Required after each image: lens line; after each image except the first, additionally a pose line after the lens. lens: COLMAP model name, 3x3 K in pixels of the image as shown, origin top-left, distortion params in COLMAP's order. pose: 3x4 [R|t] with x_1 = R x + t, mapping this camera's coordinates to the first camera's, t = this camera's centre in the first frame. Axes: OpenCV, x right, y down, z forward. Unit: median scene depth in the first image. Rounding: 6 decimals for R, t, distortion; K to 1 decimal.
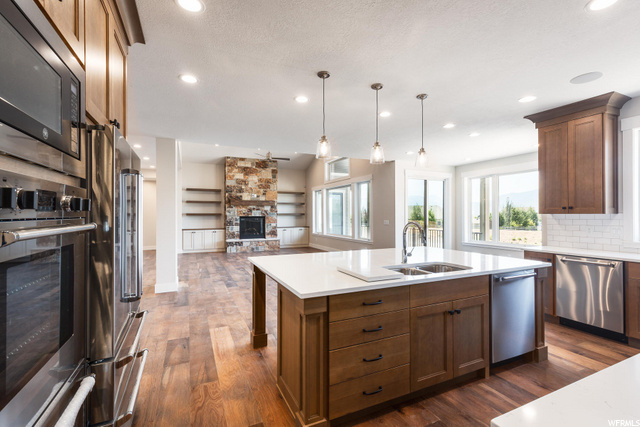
lens RADIAL K [[286.9, 0, 324.6], [0, 286.9, 214.3], [0, 0, 1]] dist [0.012542, -0.000818]
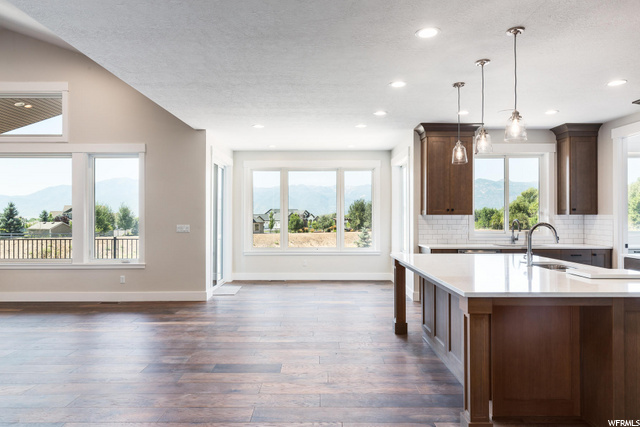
lens RADIAL K [[408.7, 0, 320.6], [0, 408.7, 213.2], [0, 0, 1]] dist [0.003542, 0.001820]
pose [[0.430962, 0.004793, 0.902357, -0.322917], [-0.001151, 0.999988, -0.004761, 0.000112], [-0.902369, 0.001013, 0.430963, 0.271687]]
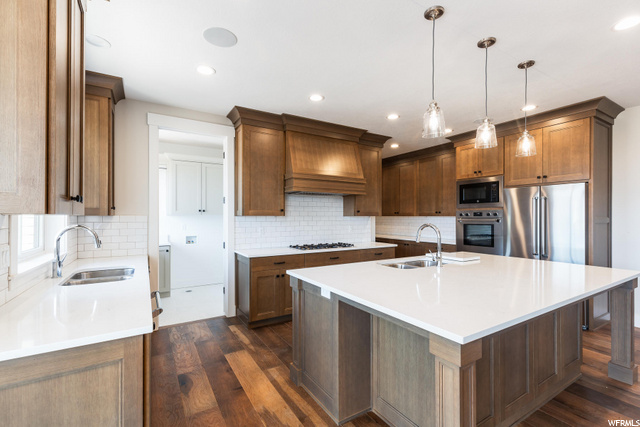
lens RADIAL K [[286.9, 0, 325.9], [0, 286.9, 218.4], [0, 0, 1]] dist [0.012542, -0.000818]
pose [[-0.993596, 0.001202, -0.112988, 0.200523], [0.000565, 0.999984, 0.005672, -0.000168], [0.112993, 0.005572, -0.993580, 0.502947]]
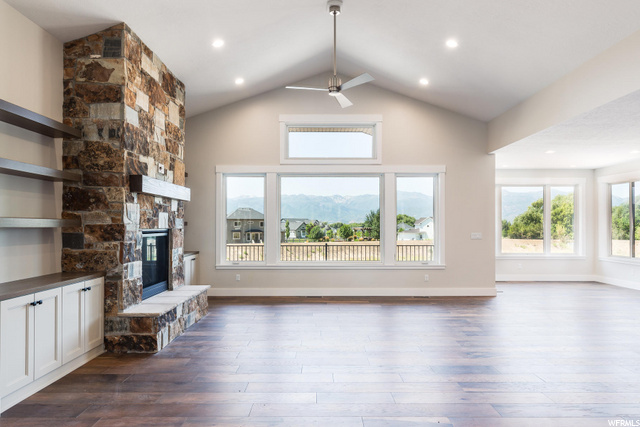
lens RADIAL K [[406.4, 0, 321.4], [0, 406.4, 226.3], [0, 0, 1]] dist [0.016417, -0.000040]
pose [[0.421488, -0.001817, 0.906832, -0.656275], [-0.004142, 0.999984, 0.003929, 0.000970], [-0.906824, -0.005413, 0.421474, 0.677588]]
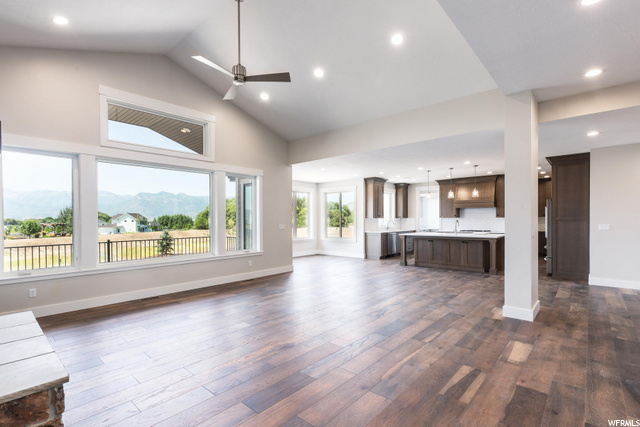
lens RADIAL K [[305.9, 0, 317.9], [0, 305.9, 221.7], [0, 0, 1]] dist [0.018987, -0.000466]
pose [[-0.386186, -0.005287, 0.922406, -0.566486], [0.004299, 0.999962, 0.007531, 0.002579], [-0.922411, 0.006874, -0.386149, 0.943728]]
